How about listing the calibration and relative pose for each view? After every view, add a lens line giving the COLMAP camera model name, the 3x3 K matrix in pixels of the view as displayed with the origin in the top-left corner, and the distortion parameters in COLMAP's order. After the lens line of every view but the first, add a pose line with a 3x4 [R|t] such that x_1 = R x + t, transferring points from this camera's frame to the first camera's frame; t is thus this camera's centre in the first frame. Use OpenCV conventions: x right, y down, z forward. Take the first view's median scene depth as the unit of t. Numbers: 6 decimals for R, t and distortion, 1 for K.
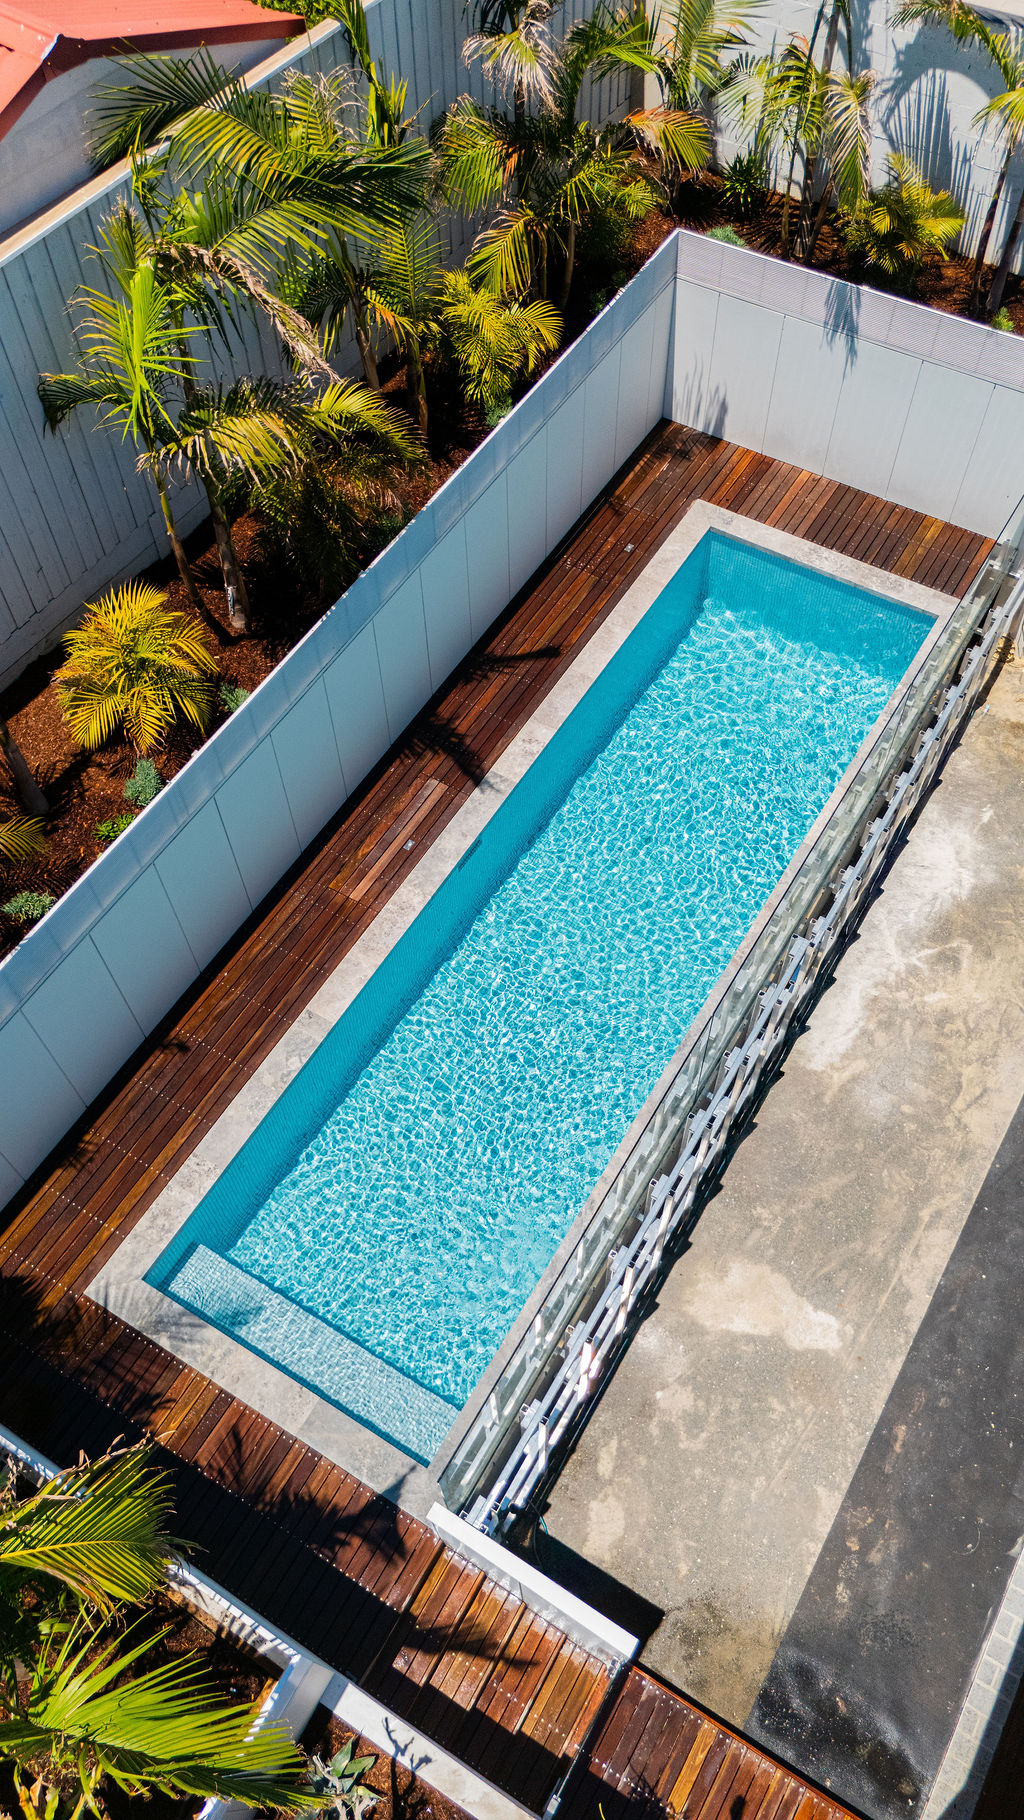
lens RADIAL K [[1353.4, 0, 507.1], [0, 1353.4, 904.6], [0, 0, 1]] dist [0.010118, -0.010605]
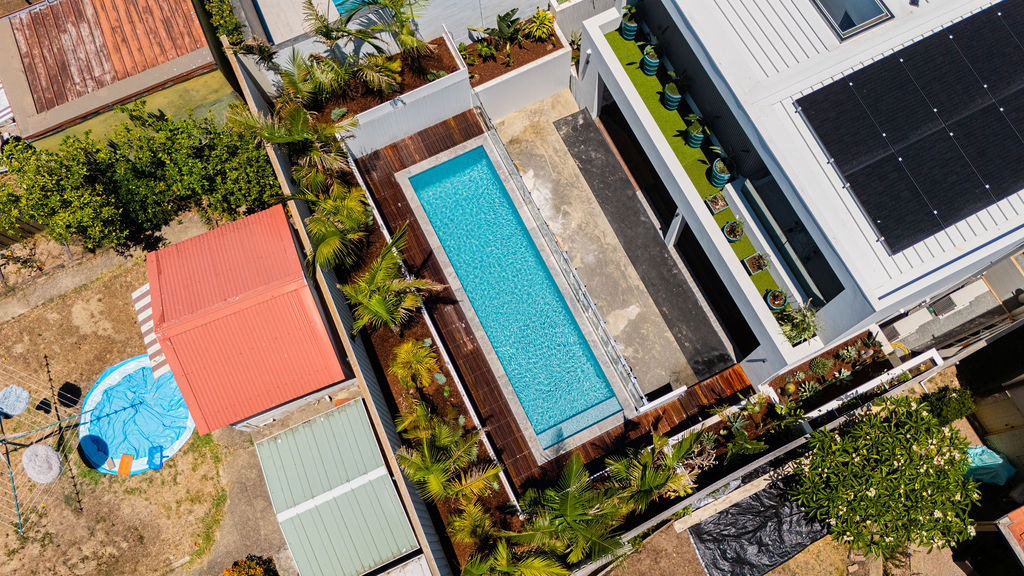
lens RADIAL K [[792.2, 0, 537.7], [0, 792.2, 302.9], [0, 0, 1]] dist [0.006692, -0.008010]
pose [[0.528942, -0.810965, 0.250113, -0.433497], [0.715644, 0.584636, 0.382170, -0.713306], [-0.456152, -0.023153, 0.889601, -0.820562]]
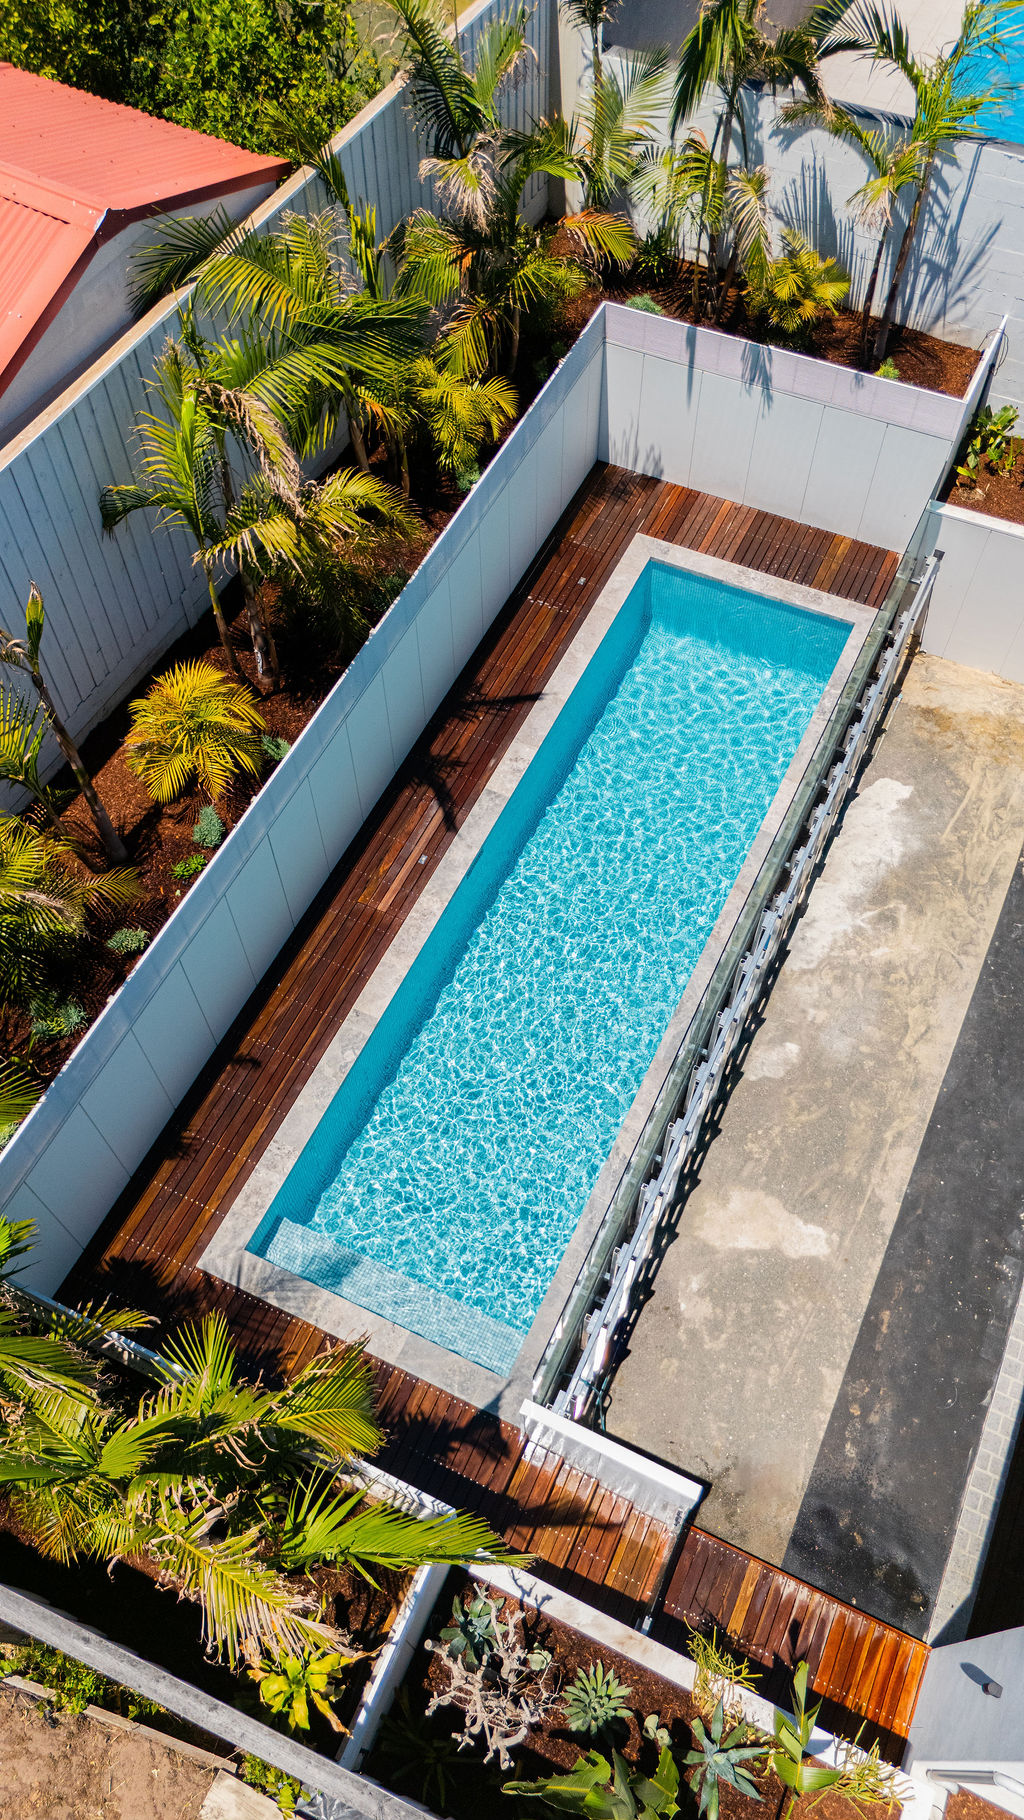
lens RADIAL K [[1353.4, 0, 507.1], [0, 1353.4, 904.6], [0, 0, 1]] dist [0.010118, -0.010605]
pose [[0.994600, -0.083317, 0.061874, -0.079892], [0.082805, 0.996507, 0.010794, -0.012954], [-0.062557, -0.005613, 0.998026, -0.159766]]
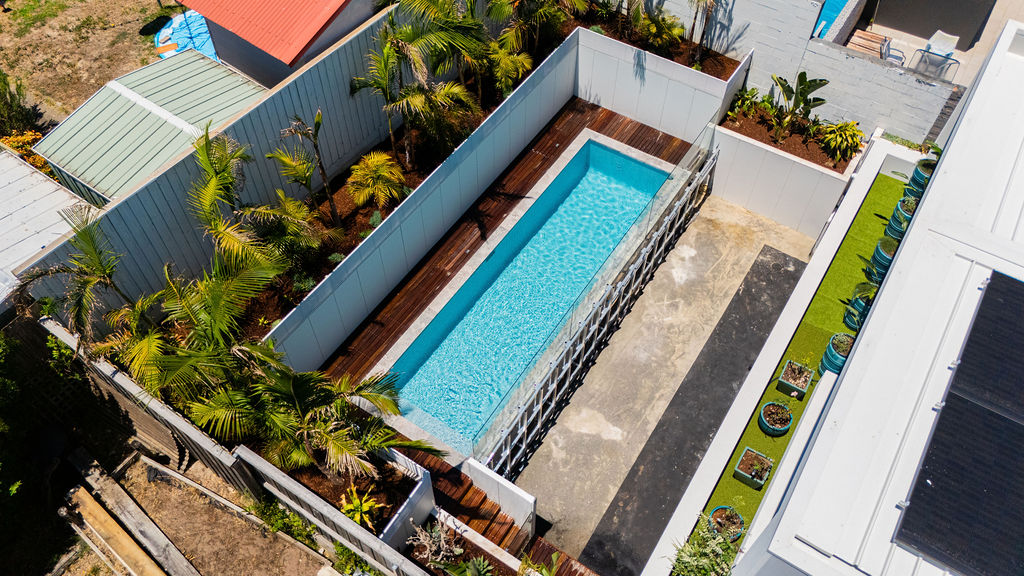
lens RADIAL K [[761.5, 0, 512.0], [0, 761.5, 288.0], [0, 0, 1]] dist [0.010118, -0.010605]
pose [[0.999329, 0.036621, 0.000282, 0.017141], [-0.036492, 0.996411, -0.076379, 0.145582], [-0.003078, 0.076317, 0.997079, -0.506870]]
